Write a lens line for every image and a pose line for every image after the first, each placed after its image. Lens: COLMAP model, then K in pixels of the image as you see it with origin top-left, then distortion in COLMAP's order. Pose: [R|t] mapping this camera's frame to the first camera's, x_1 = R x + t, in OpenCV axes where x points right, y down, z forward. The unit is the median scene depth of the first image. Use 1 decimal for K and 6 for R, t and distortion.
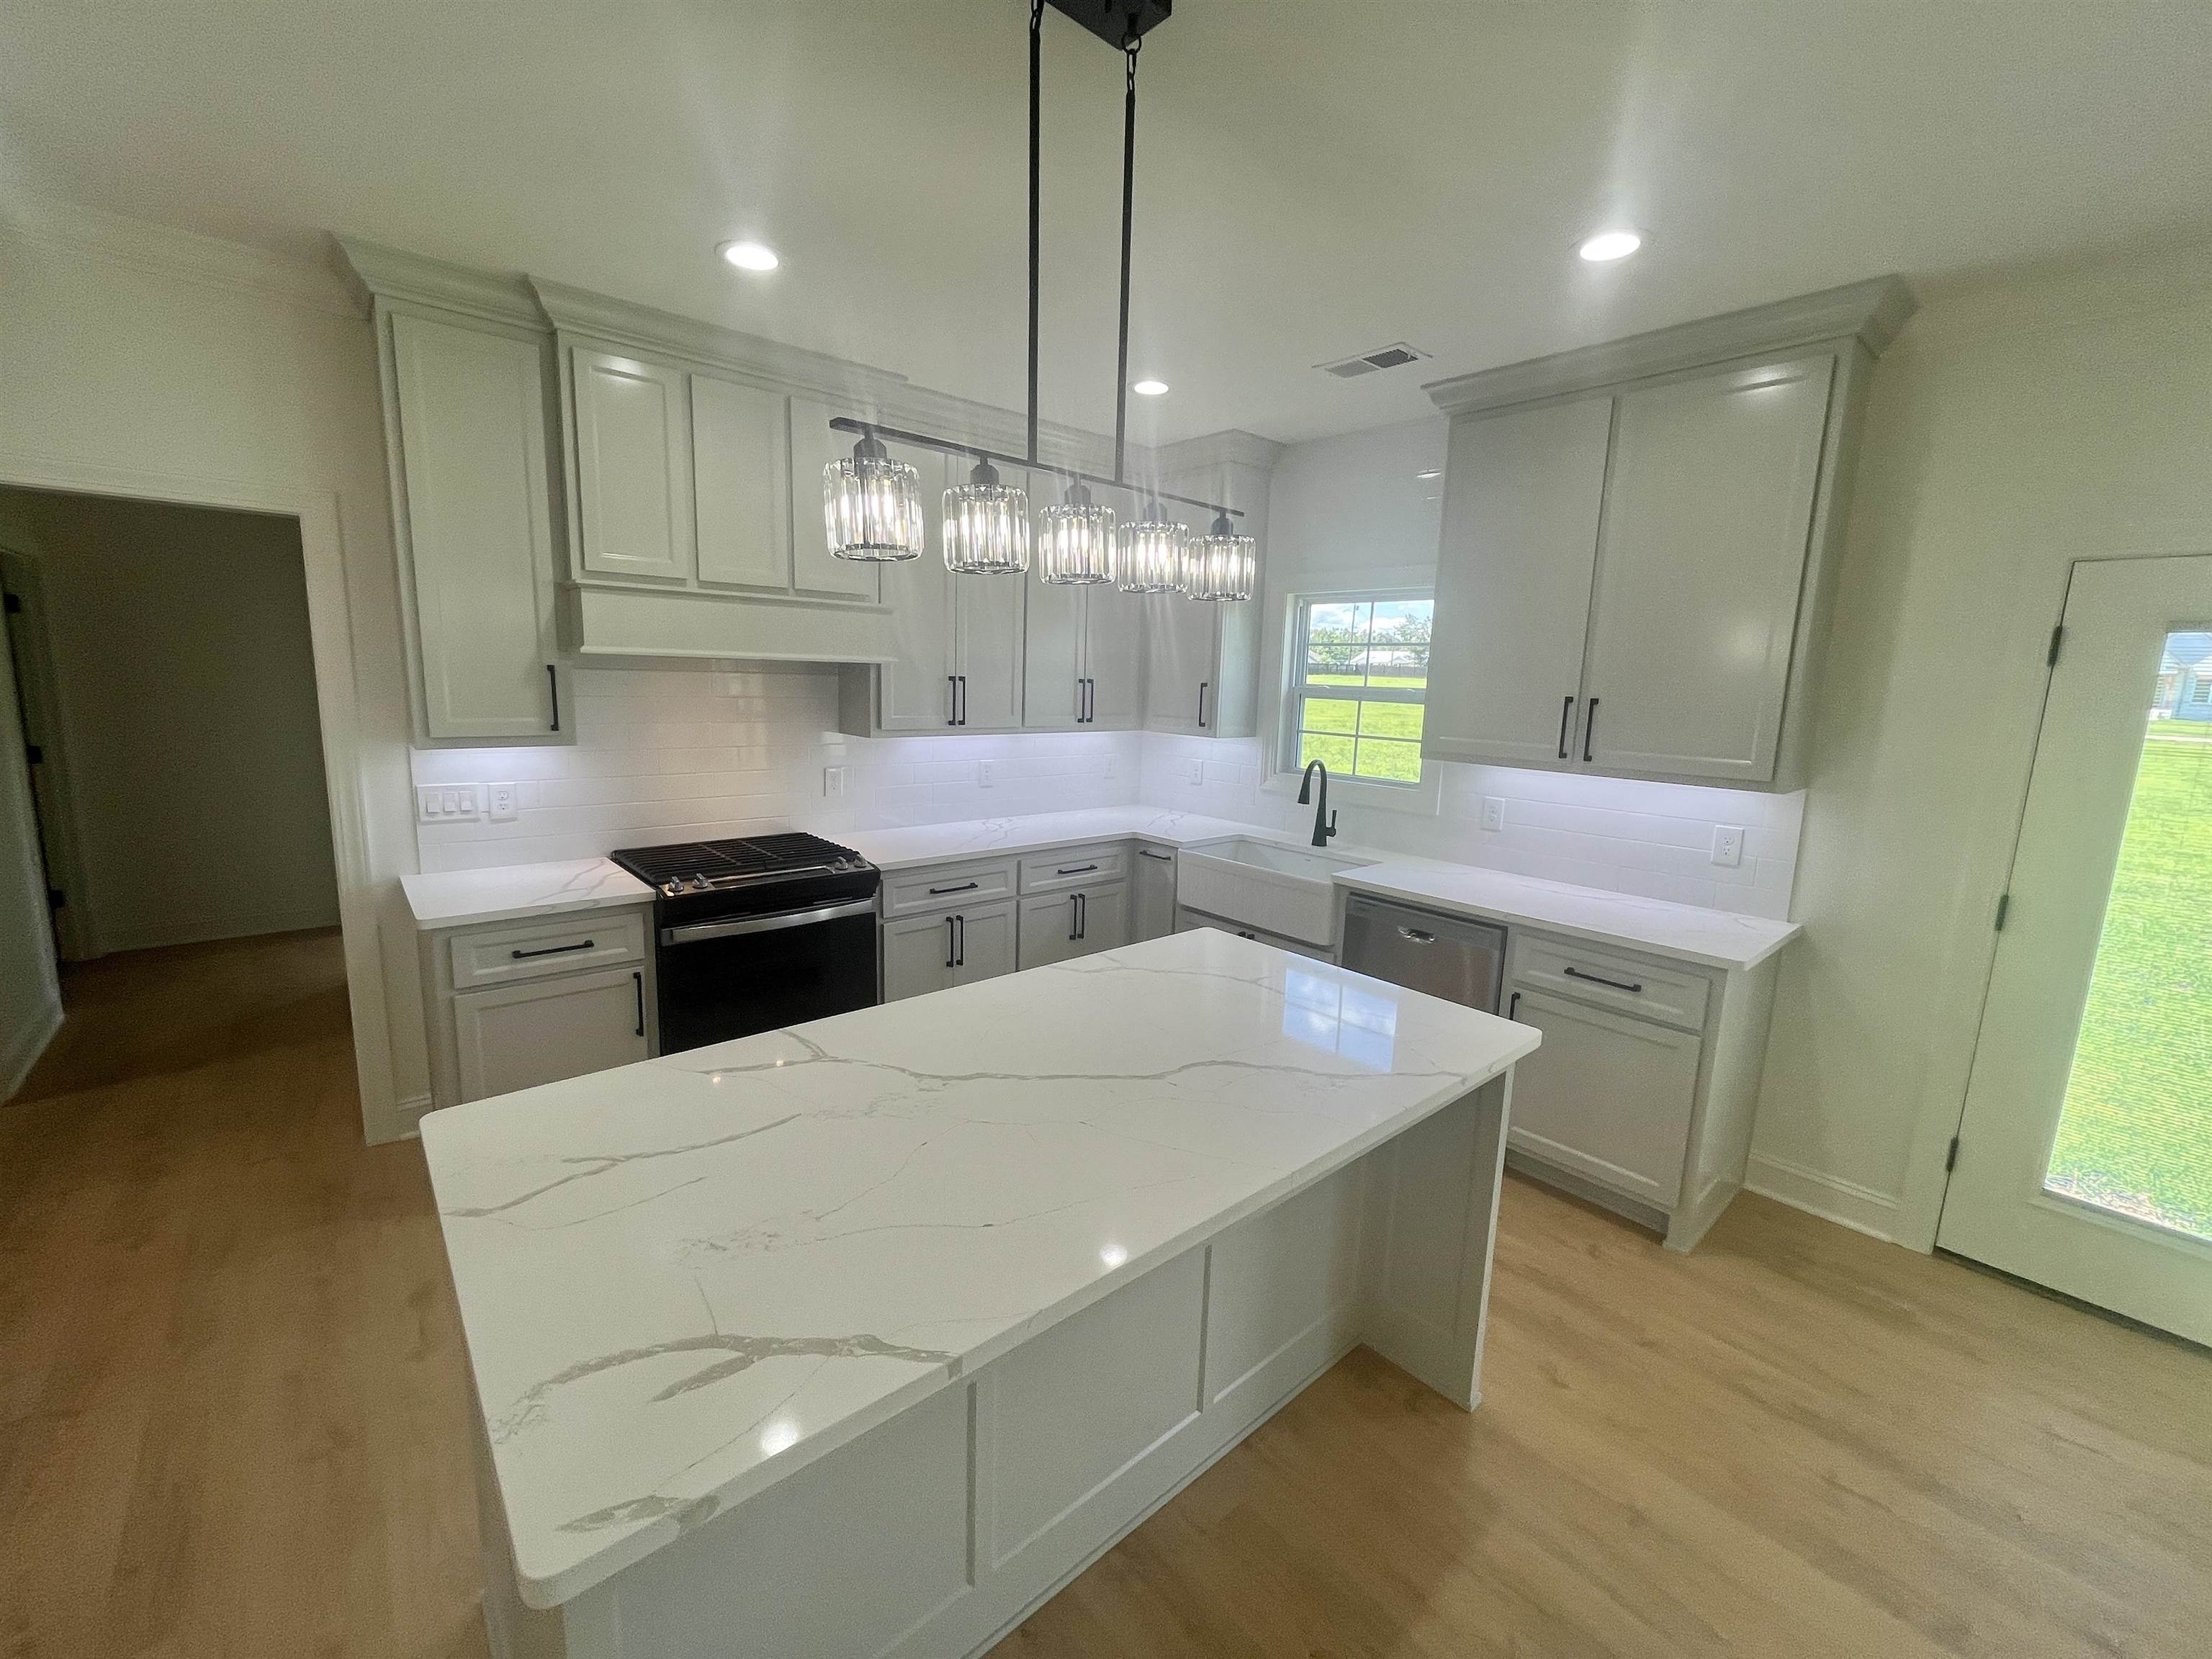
lens RADIAL K [[890.6, 0, 1094.3], [0, 890.6, 819.1], [0, 0, 1]] dist [-0.003940, 0.000240]
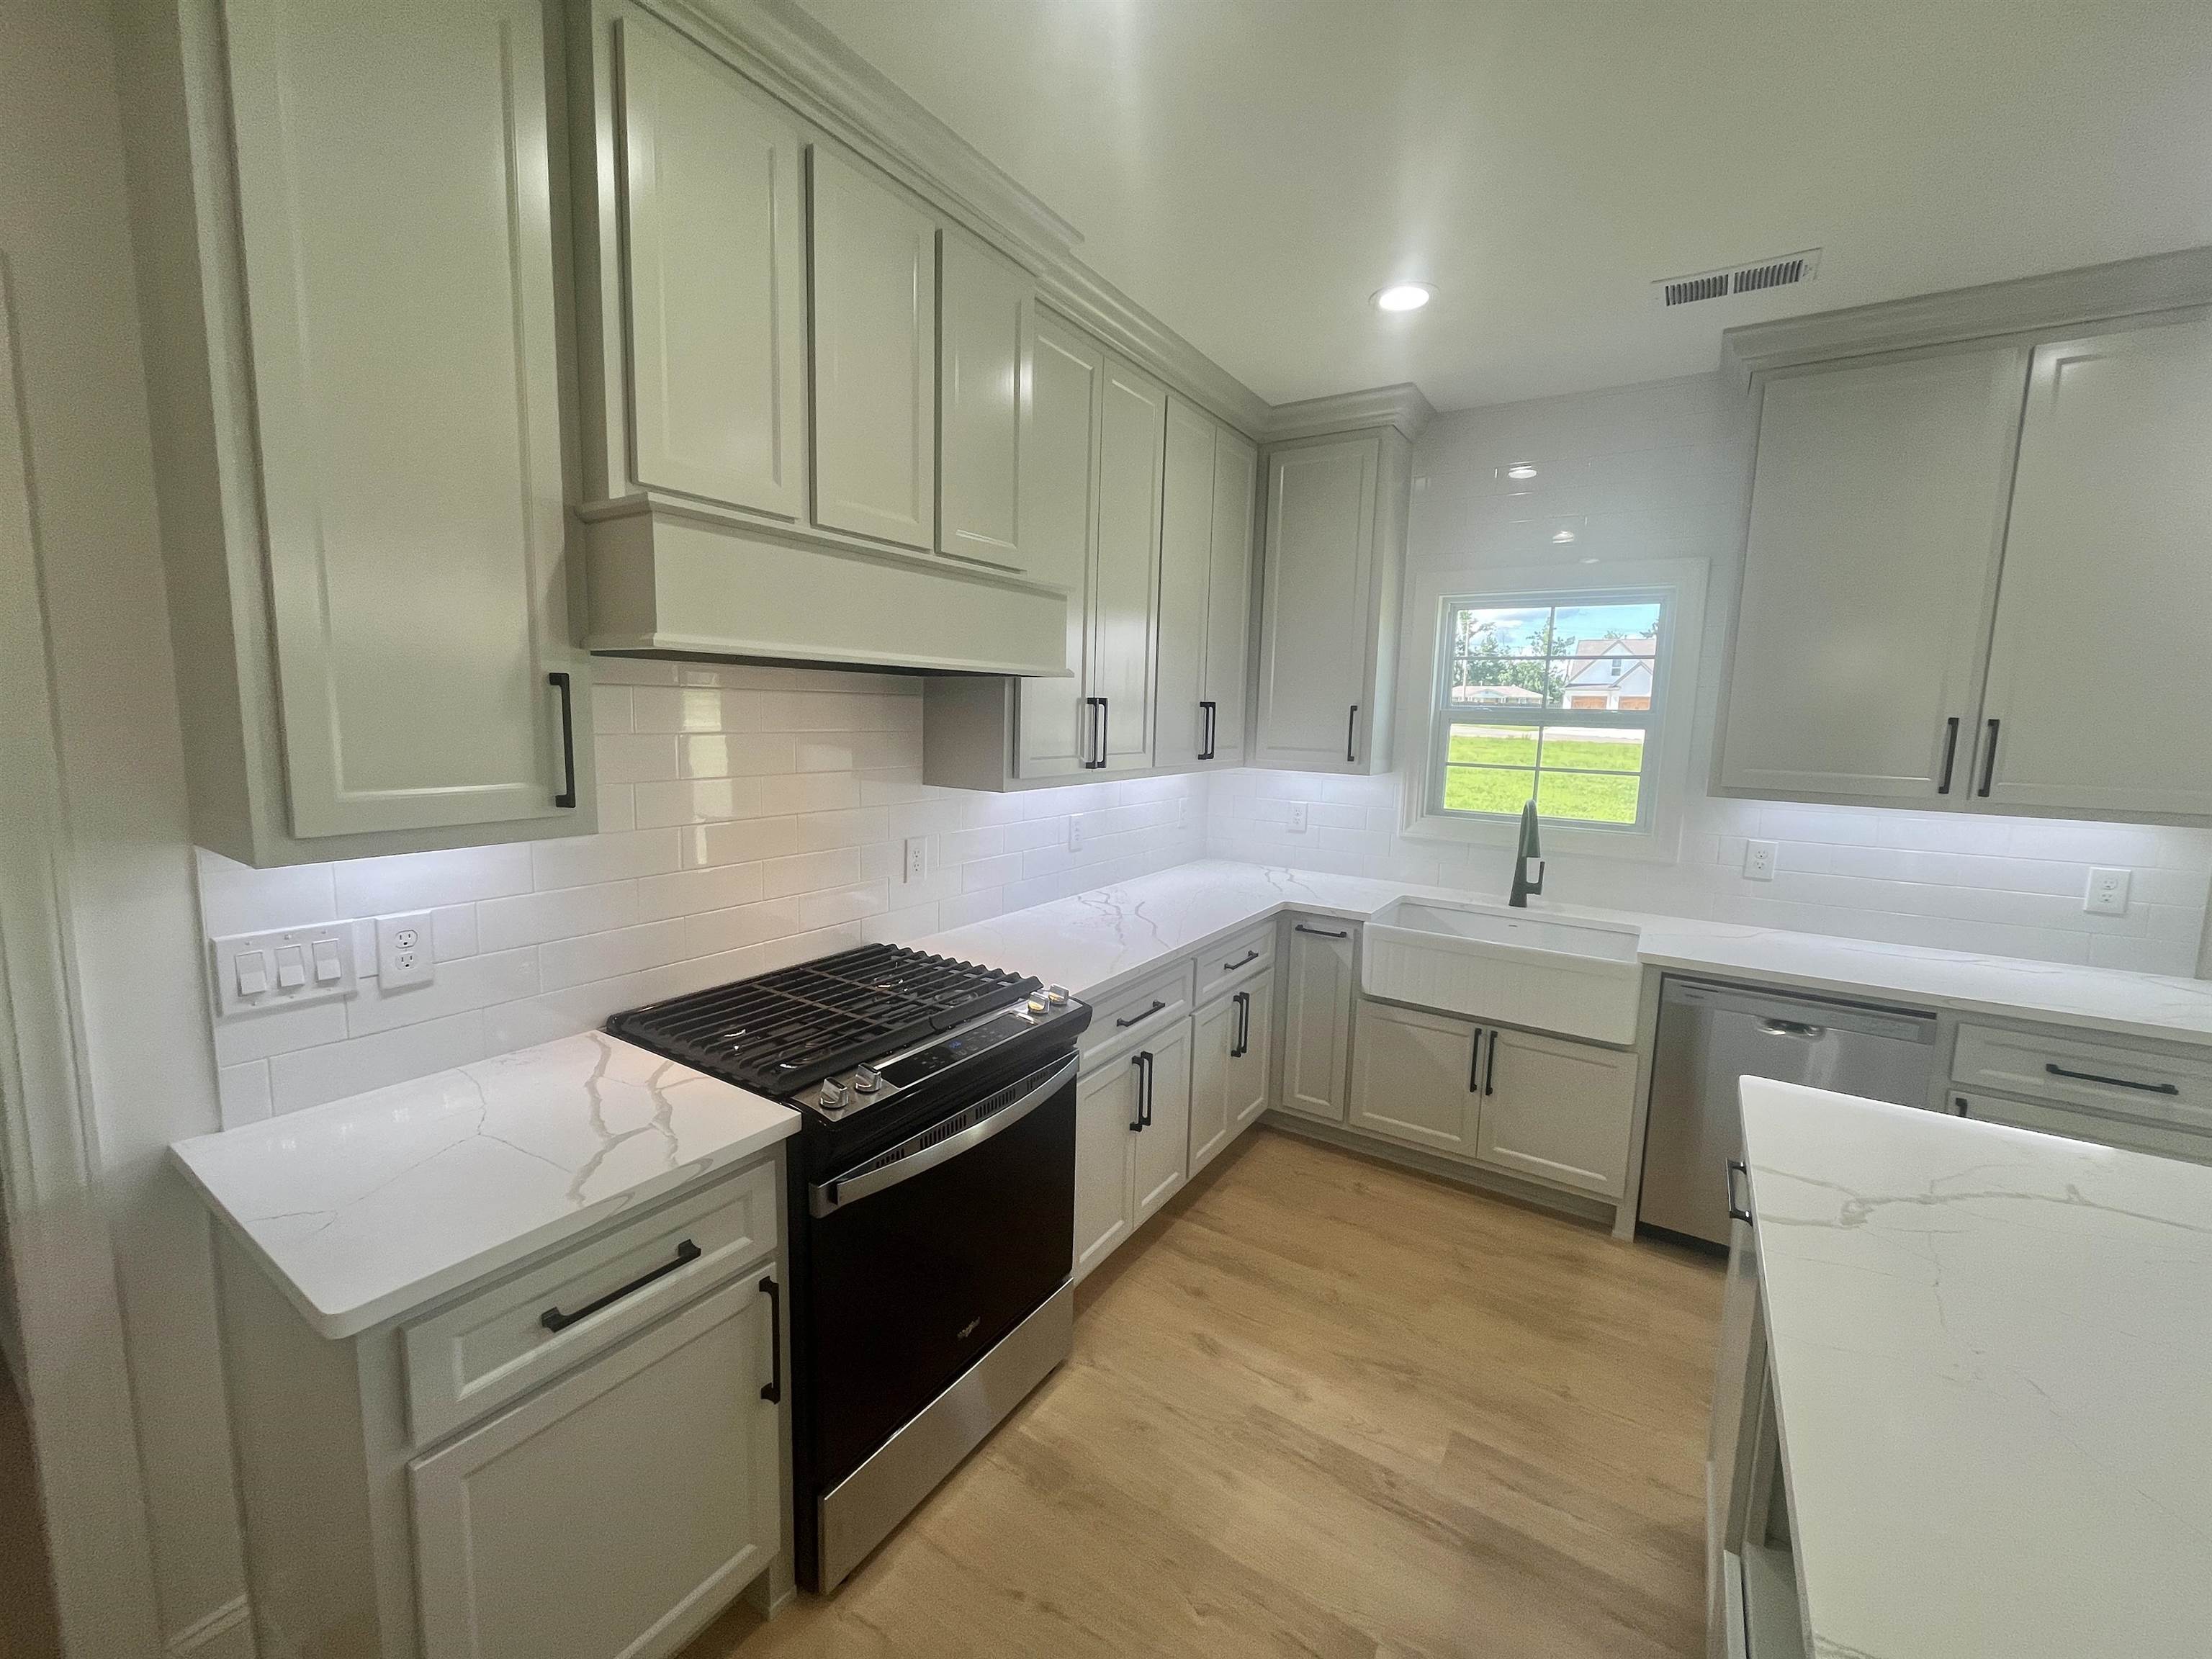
lens RADIAL K [[890.6, 0, 1094.3], [0, 890.6, 819.1], [0, 0, 1]] dist [-0.003940, 0.000240]
pose [[0.963845, -0.040225, 0.263411, -0.428893], [0.047962, 0.998584, -0.023006, -0.063955], [-0.262112, 0.034808, 0.964409, 0.426601]]
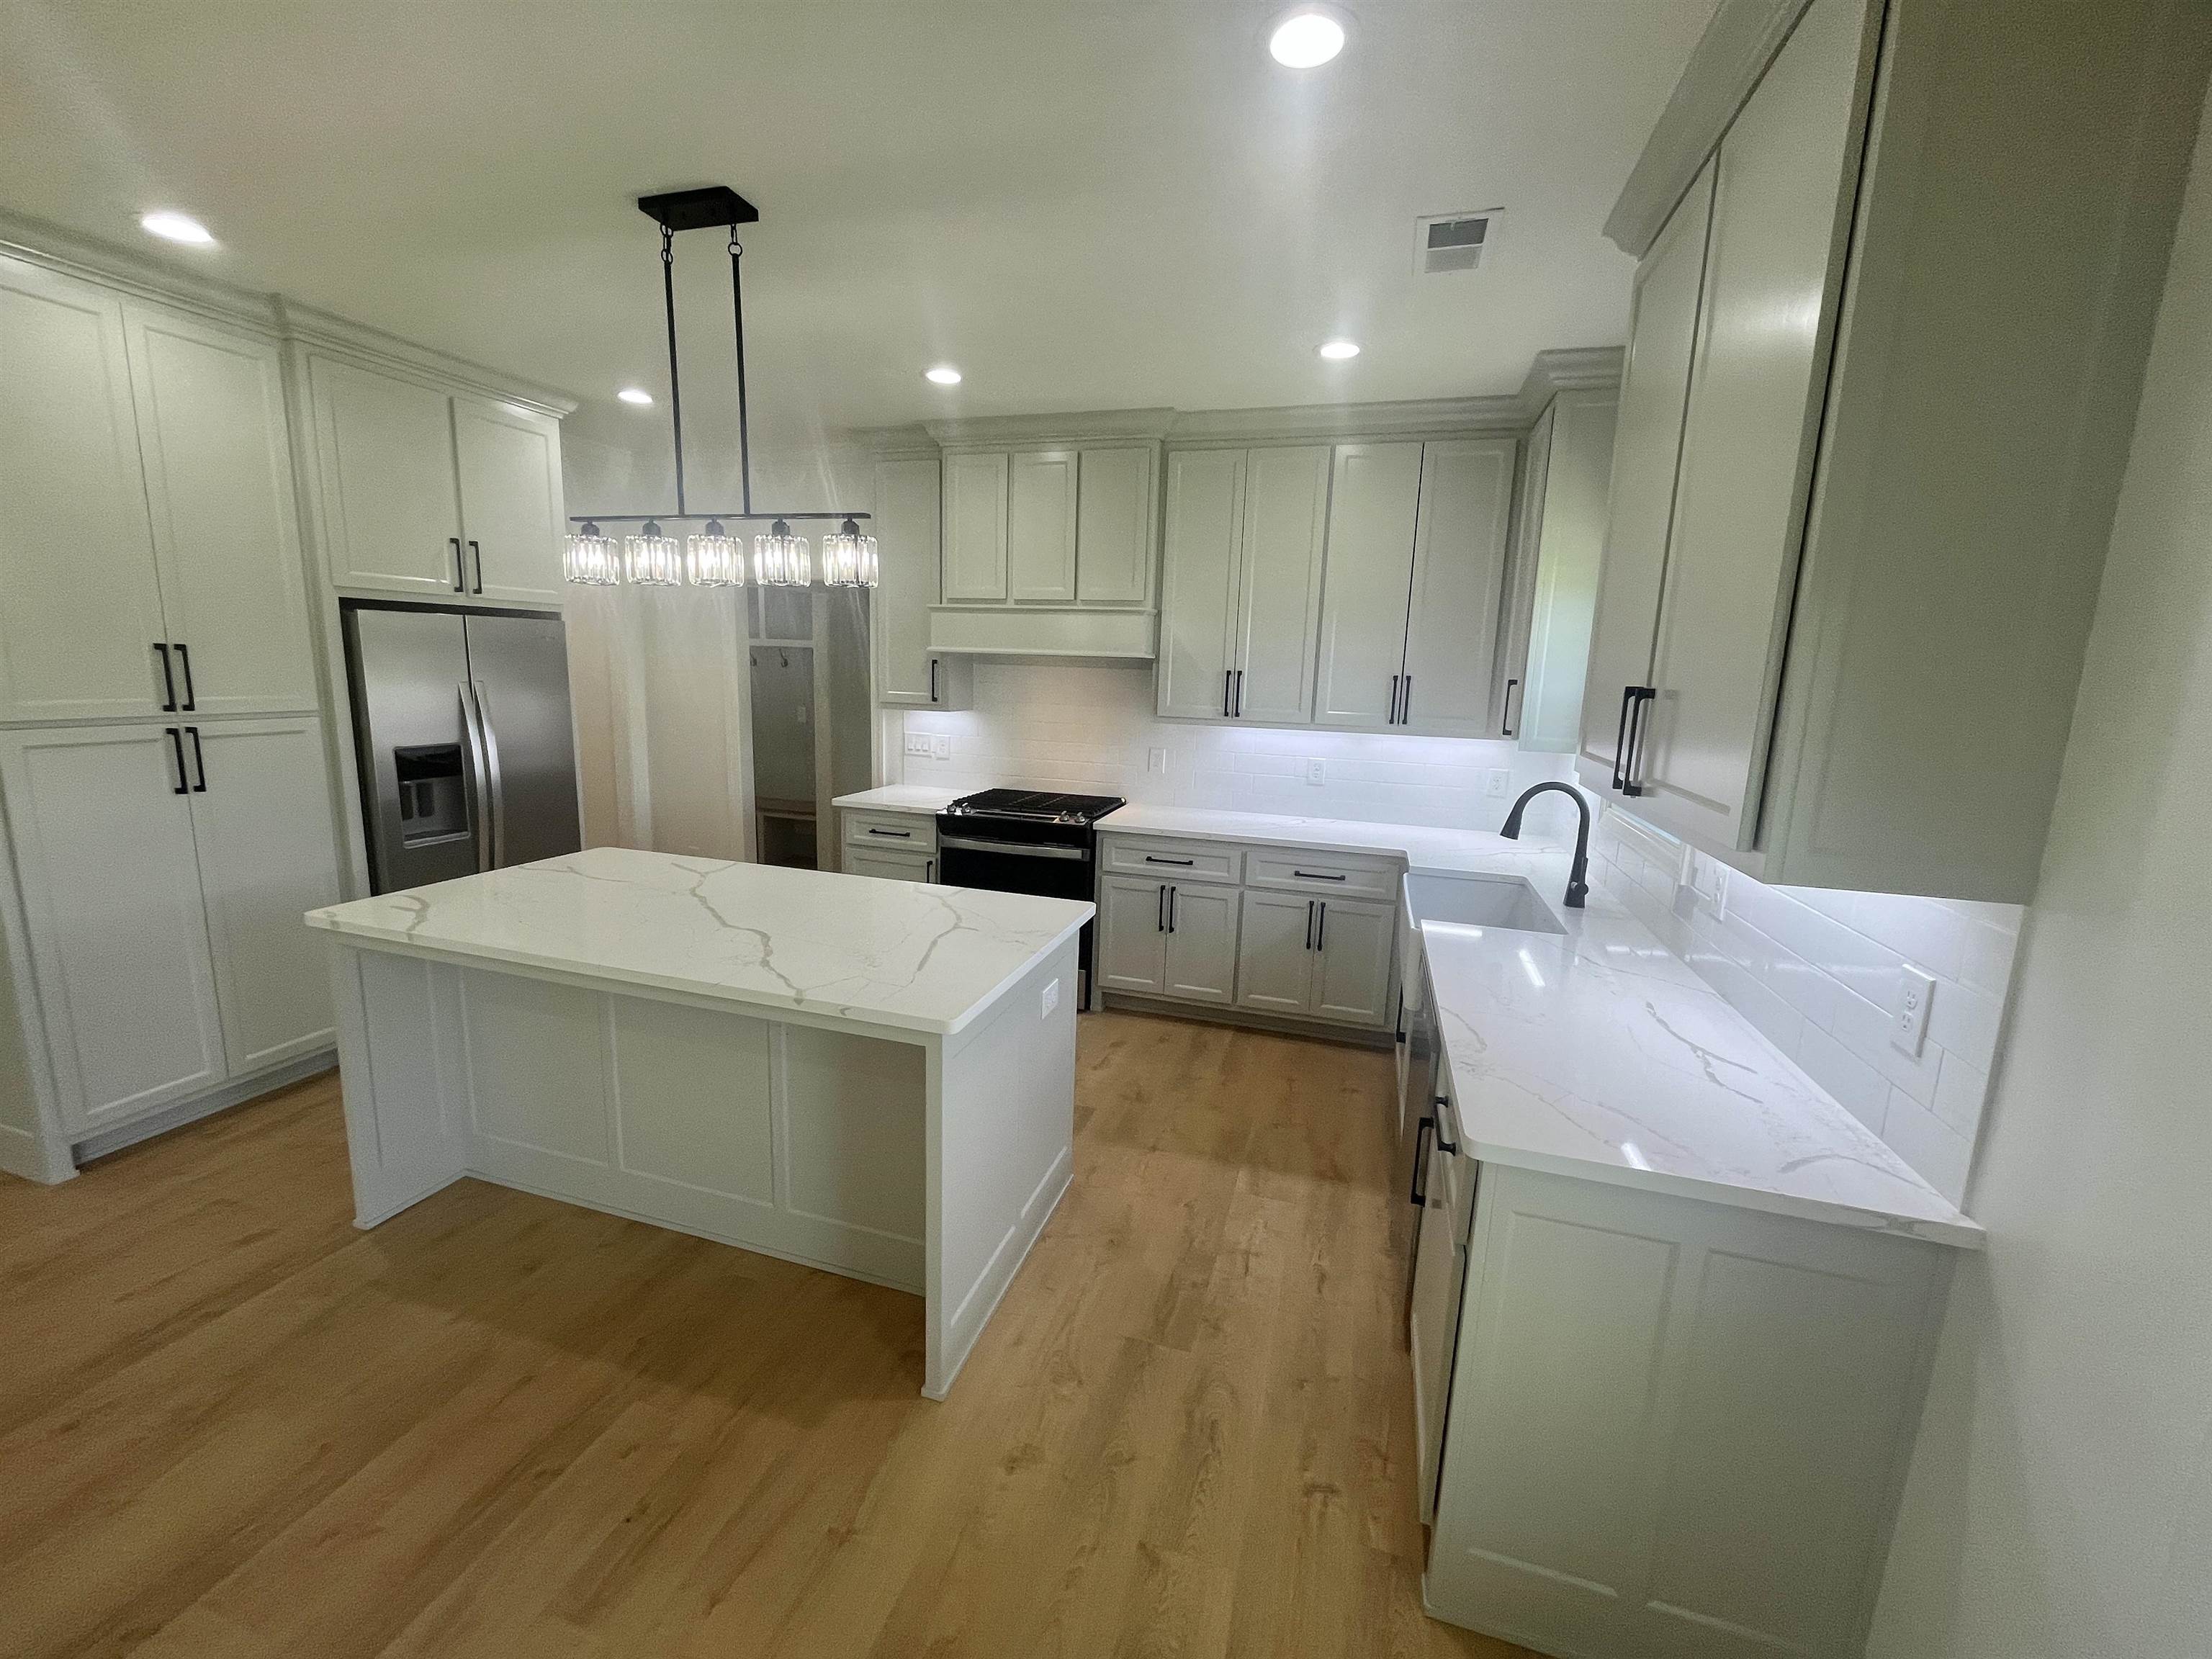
lens RADIAL K [[890.6, 0, 1094.3], [0, 890.6, 819.1], [0, 0, 1]] dist [-0.003940, 0.000240]
pose [[0.526989, 0.131854, -0.839581, 0.844232], [-0.151983, 0.986588, 0.059544, -0.029311], [0.836172, 0.096223, 0.539961, 0.381939]]
